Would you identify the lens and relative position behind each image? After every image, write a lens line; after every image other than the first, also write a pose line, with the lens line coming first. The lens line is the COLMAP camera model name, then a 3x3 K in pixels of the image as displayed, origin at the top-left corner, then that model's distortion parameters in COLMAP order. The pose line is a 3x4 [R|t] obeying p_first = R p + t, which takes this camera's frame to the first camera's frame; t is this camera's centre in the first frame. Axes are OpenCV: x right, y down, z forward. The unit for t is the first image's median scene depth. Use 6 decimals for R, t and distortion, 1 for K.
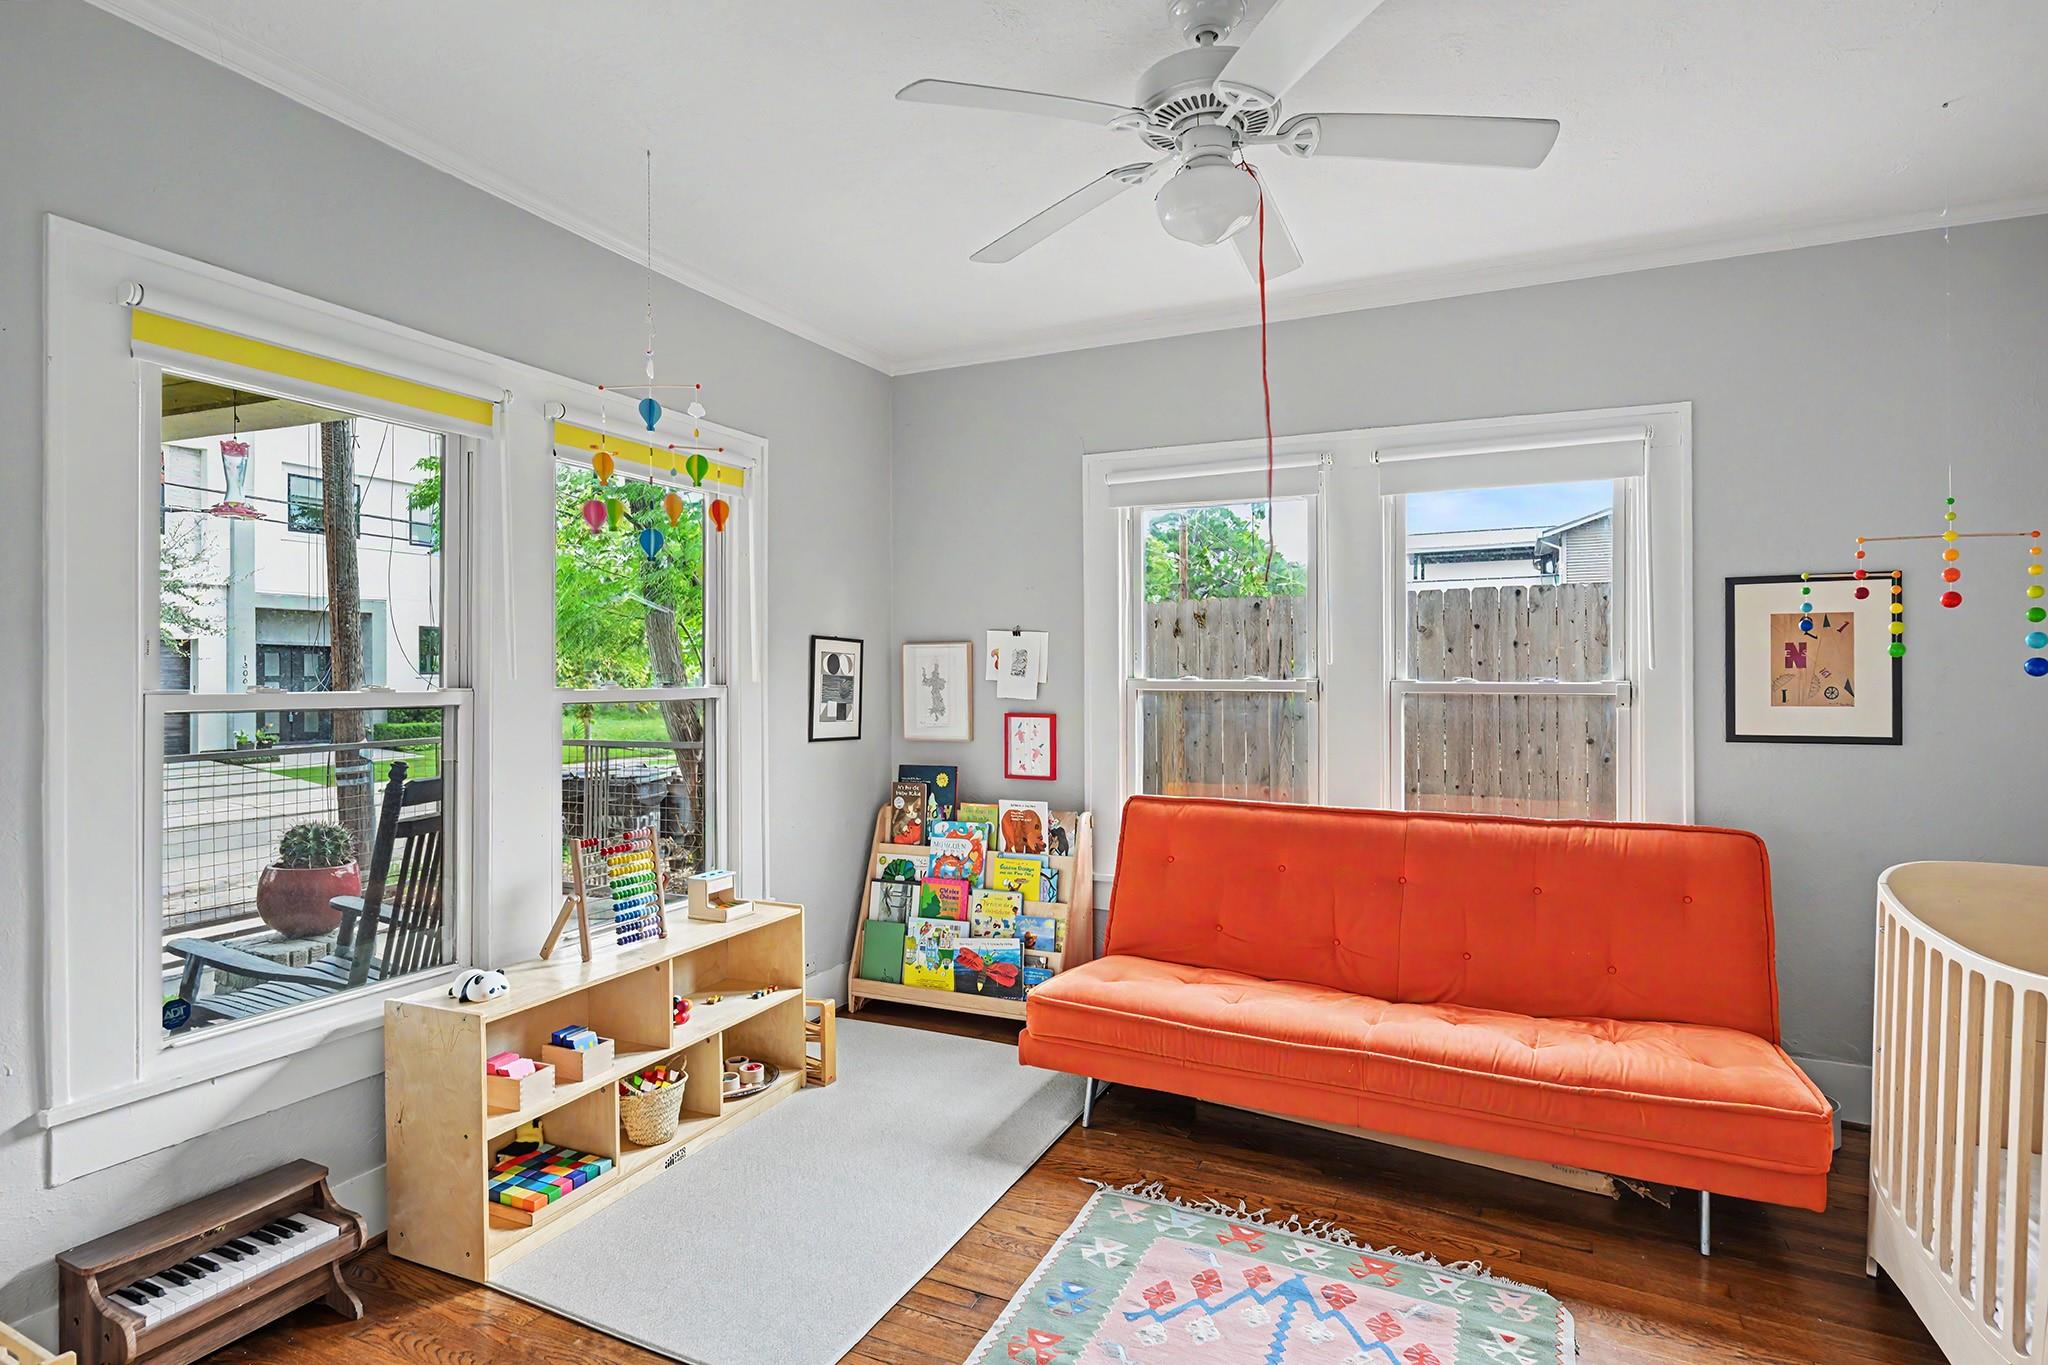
lens RADIAL K [[1043.8, 0, 1023.1], [0, 1043.8, 687.3], [0, 0, 1]] dist [-0.000011, 0.000005]
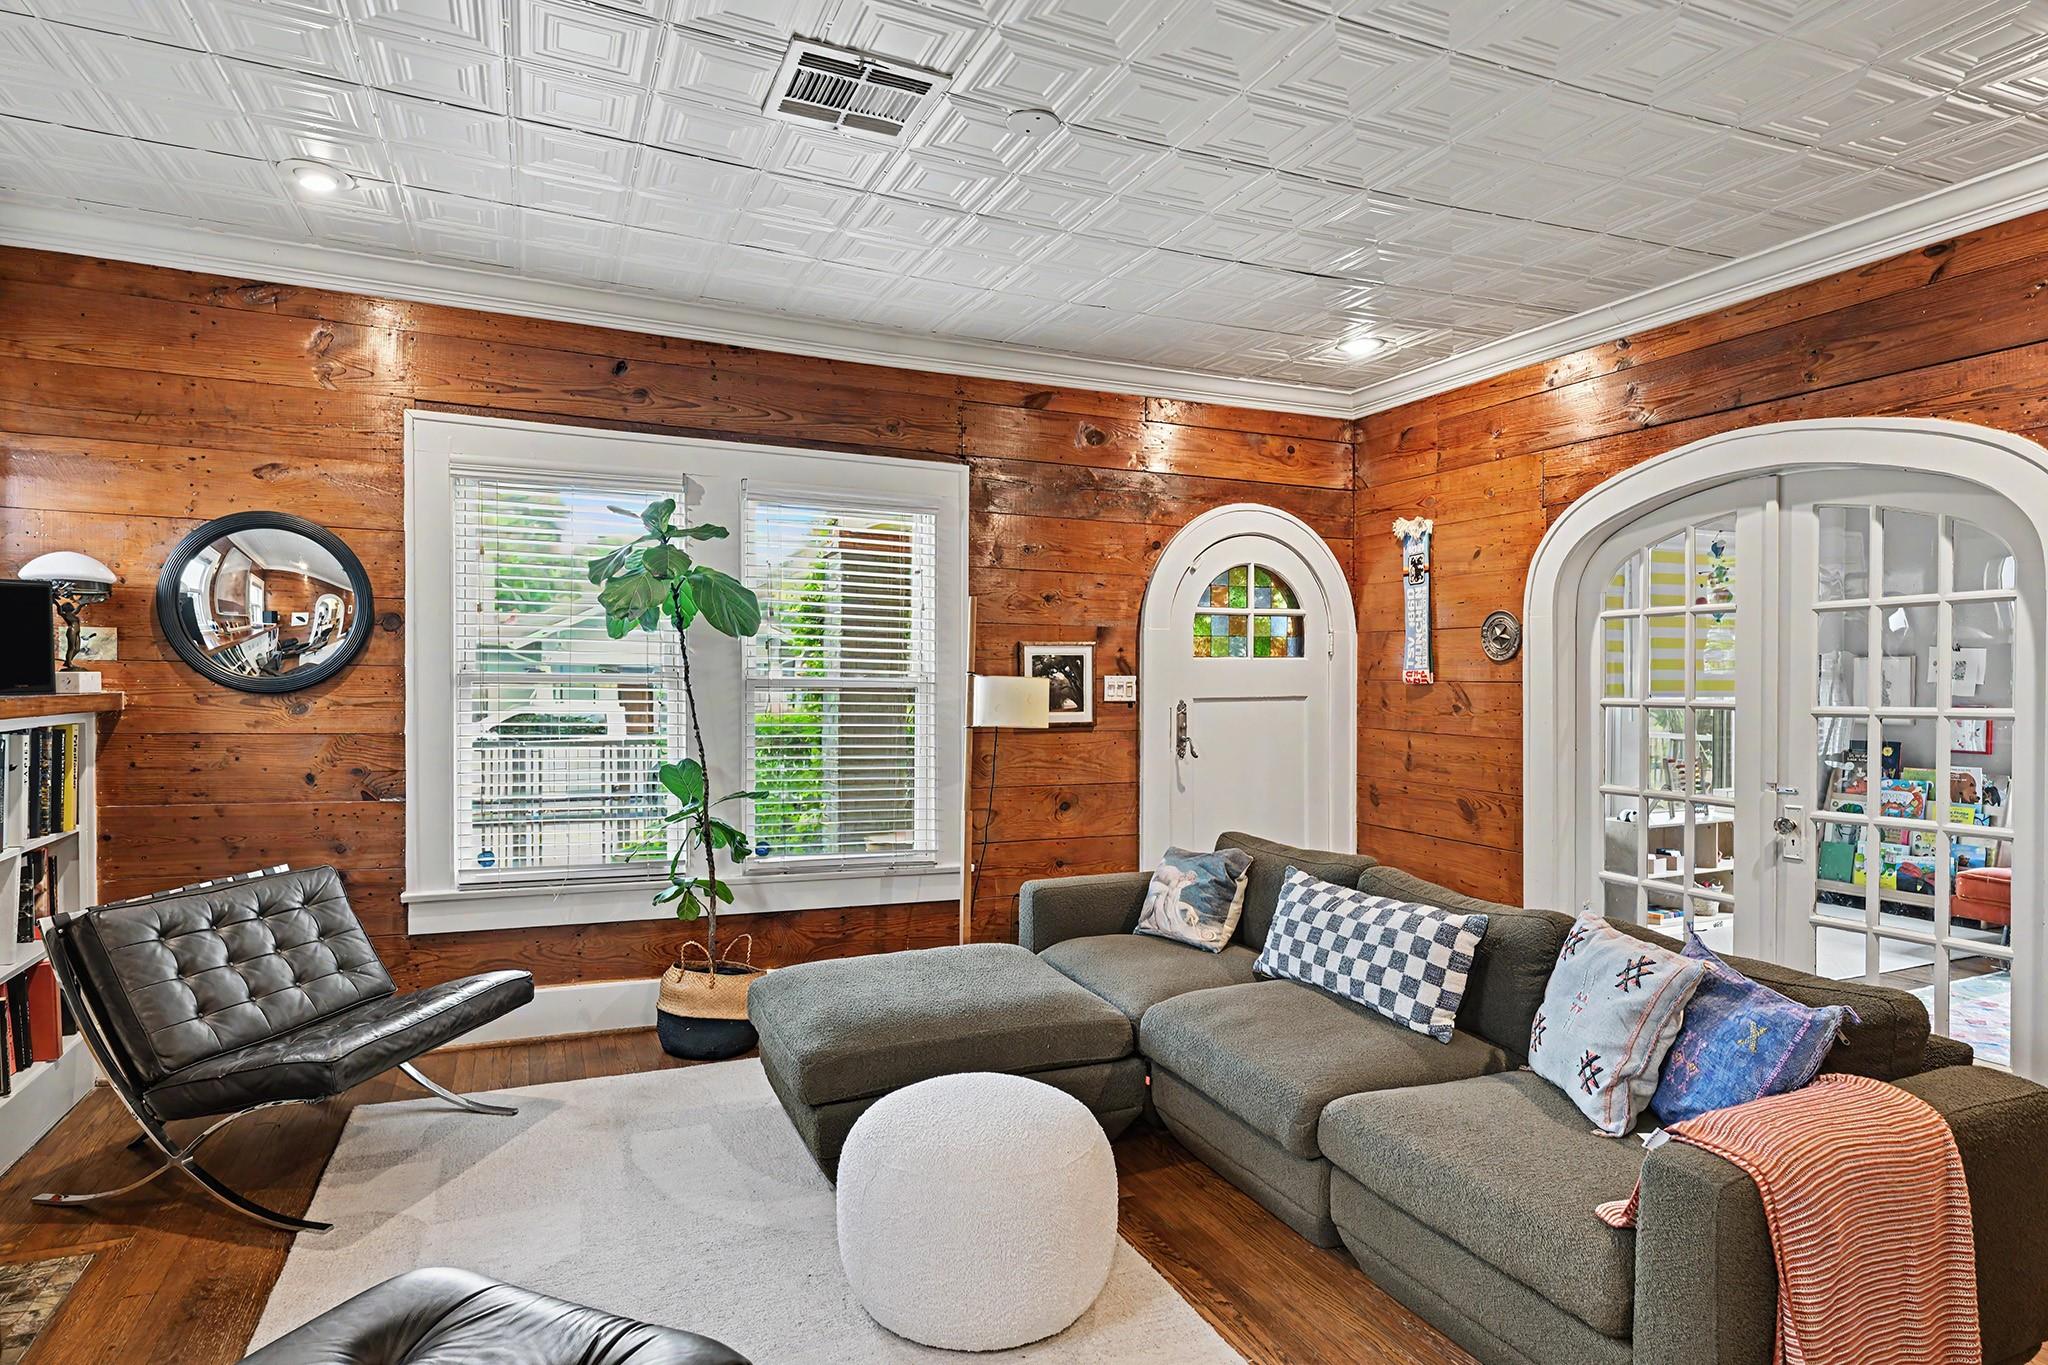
lens RADIAL K [[1121.2, 0, 1018.3], [0, 1121.2, 689.7], [0, 0, 1]] dist [0.000887, 0.000649]
pose [[0.750312, 0.013370, -0.660949, 0.047915], [-0.010232, 0.999911, 0.008612, 0.003852], [0.661005, 0.000301, 0.750381, -1.016073]]
